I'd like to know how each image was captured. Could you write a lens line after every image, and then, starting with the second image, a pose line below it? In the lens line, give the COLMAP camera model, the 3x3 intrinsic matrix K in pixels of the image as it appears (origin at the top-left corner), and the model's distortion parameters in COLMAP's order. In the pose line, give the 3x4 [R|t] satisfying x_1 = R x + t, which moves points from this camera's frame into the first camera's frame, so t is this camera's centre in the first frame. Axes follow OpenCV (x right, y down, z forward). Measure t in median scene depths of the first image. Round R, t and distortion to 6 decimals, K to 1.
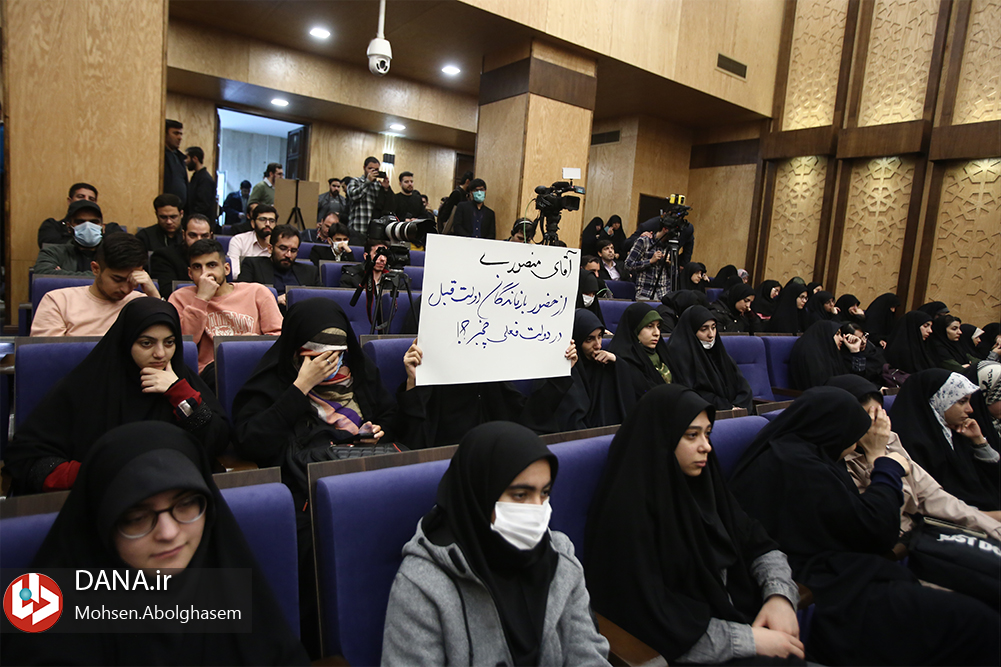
lens RADIAL K [[603.7, 0, 494.5], [0, 603.7, 324.4], [0, 0, 1]] dist [-0.035772, 0.010680]
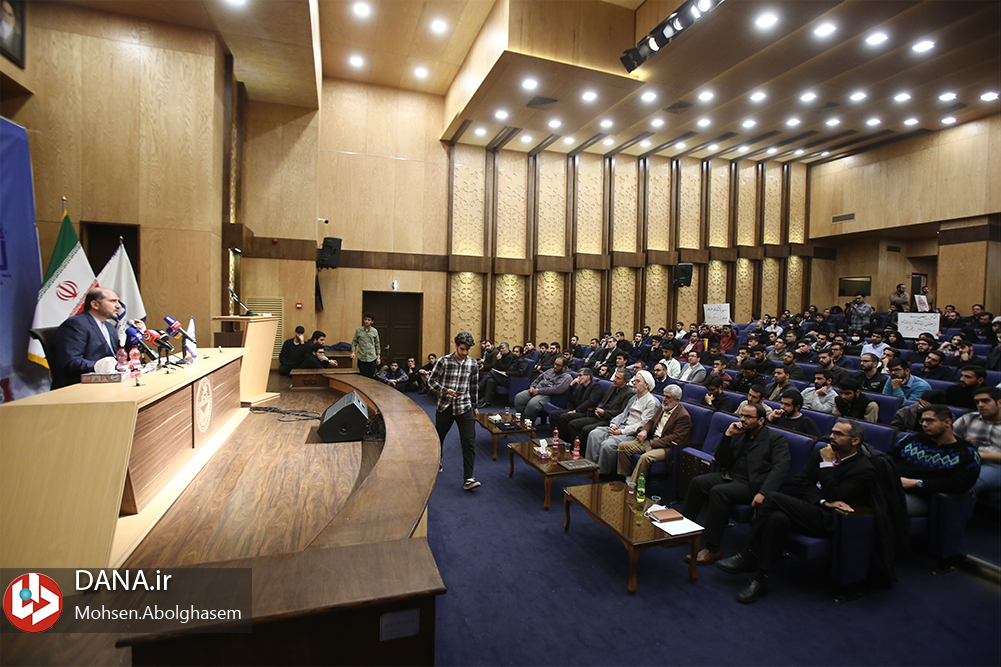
lens RADIAL K [[476.1, 0, 505.2], [0, 476.1, 324.8], [0, 0, 1]] dist [-0.035396, 0.009854]
pose [[-0.258302, -0.052018, -0.964663, 1.471678], [-0.148978, 0.988749, -0.013425, 0.170344], [0.954508, 0.140246, -0.263145, -0.431275]]
